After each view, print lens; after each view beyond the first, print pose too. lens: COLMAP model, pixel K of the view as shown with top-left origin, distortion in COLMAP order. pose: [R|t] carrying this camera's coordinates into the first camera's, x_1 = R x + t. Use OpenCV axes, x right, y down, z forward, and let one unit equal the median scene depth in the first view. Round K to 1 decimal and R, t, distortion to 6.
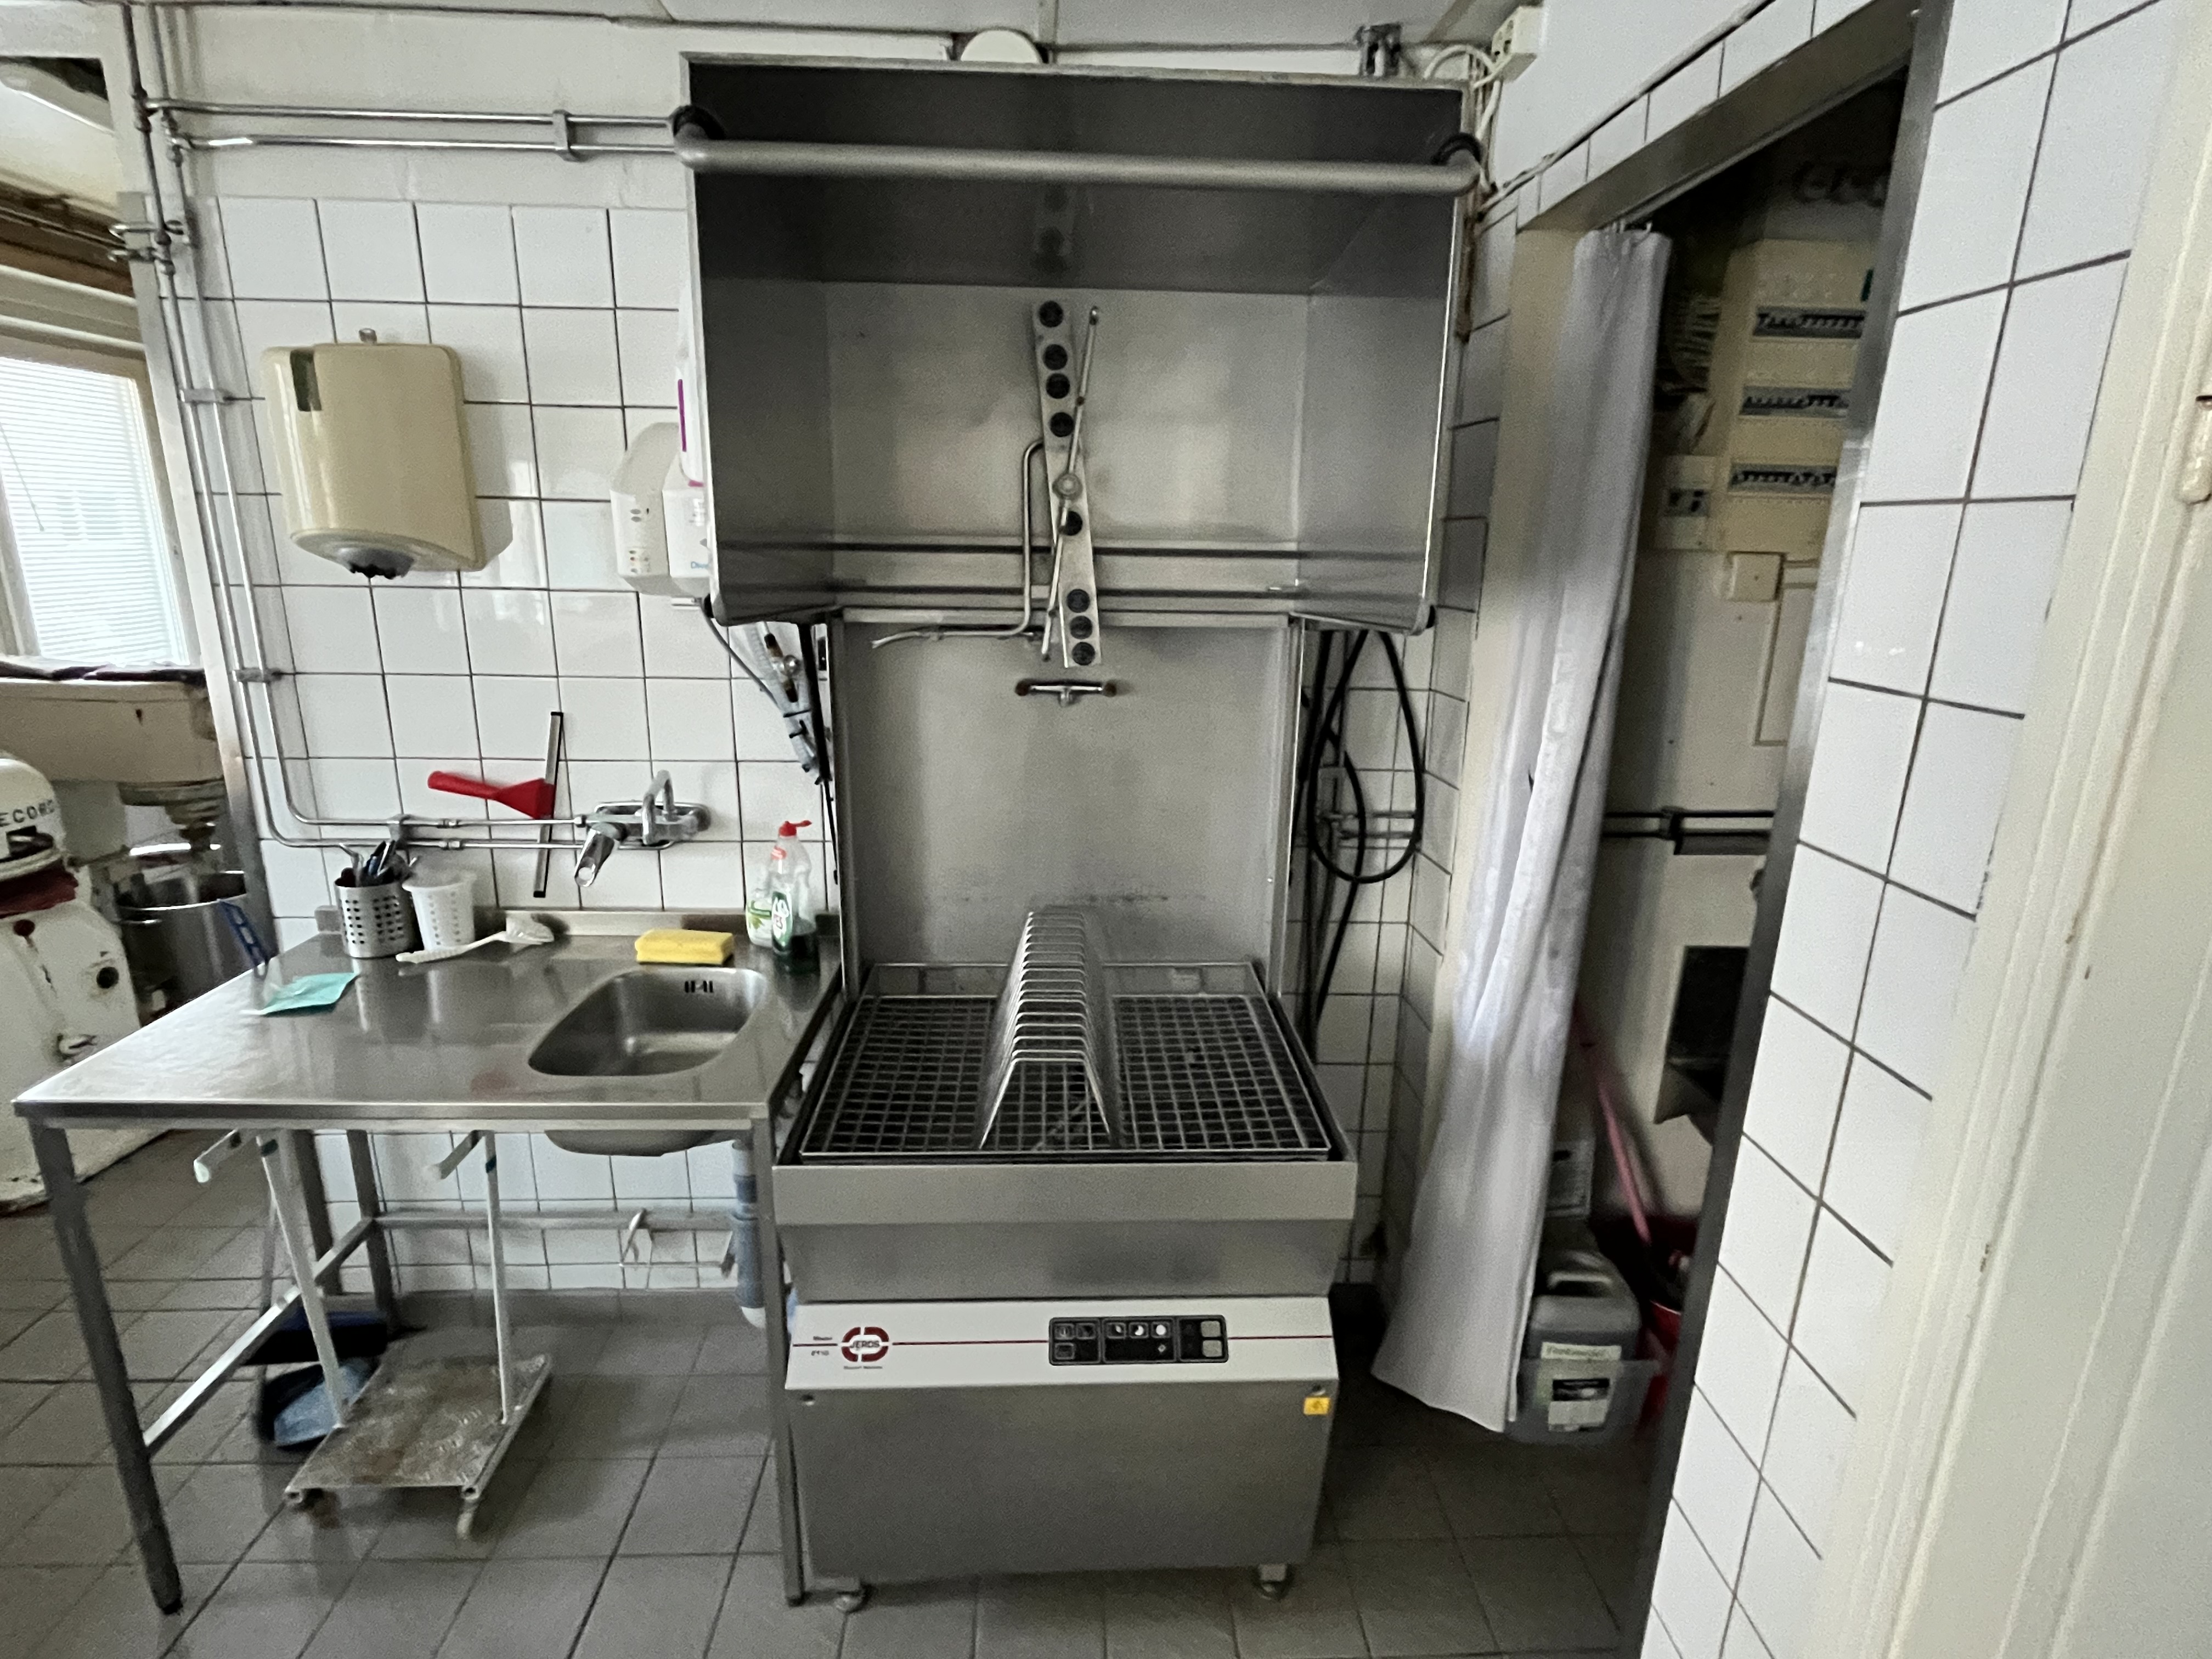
lens RADIAL K [[1116.2, 0, 1106.0], [0, 1116.2, 829.5], [0, 0, 1]] dist [-0.002175, -0.000422]
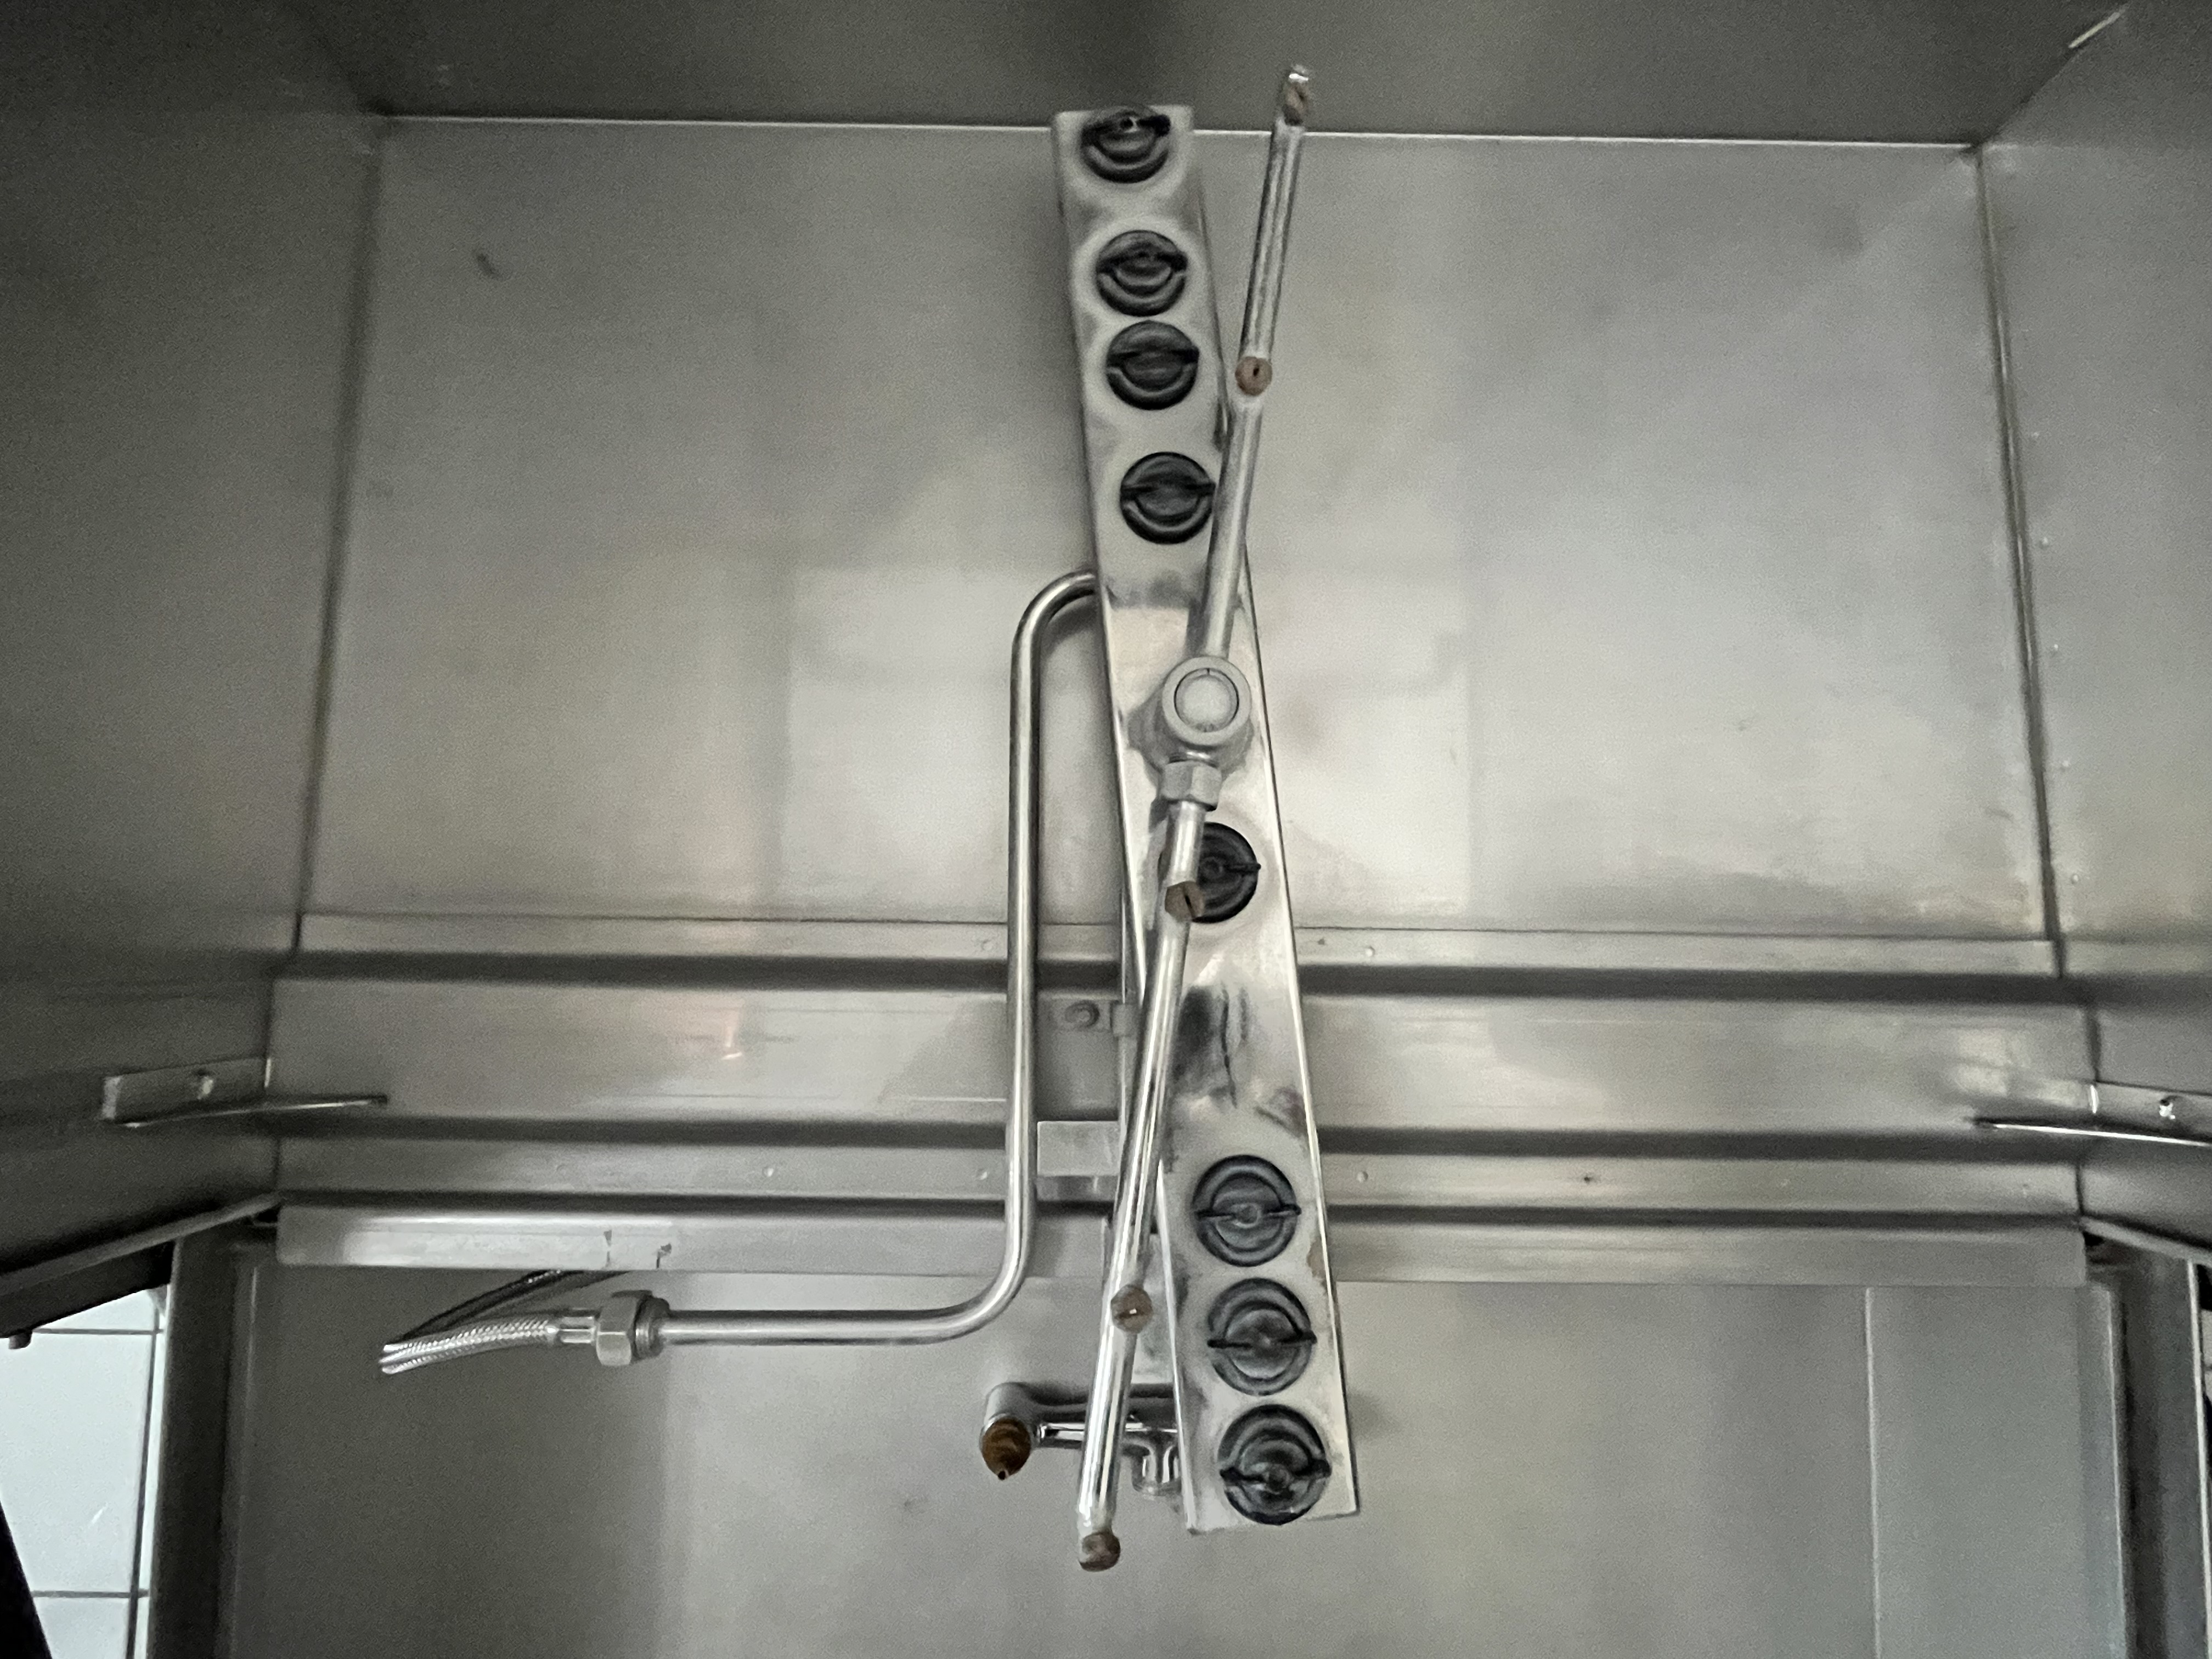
lens RADIAL K [[1116.2, 0, 1106.0], [0, 1116.2, 829.5], [0, 0, 1]] dist [-0.002175, -0.000422]
pose [[0.999376, -0.006738, -0.034661, -0.044788], [-0.005345, 0.941444, -0.337128, -0.203046], [0.034903, 0.337103, 0.940821, 0.774338]]
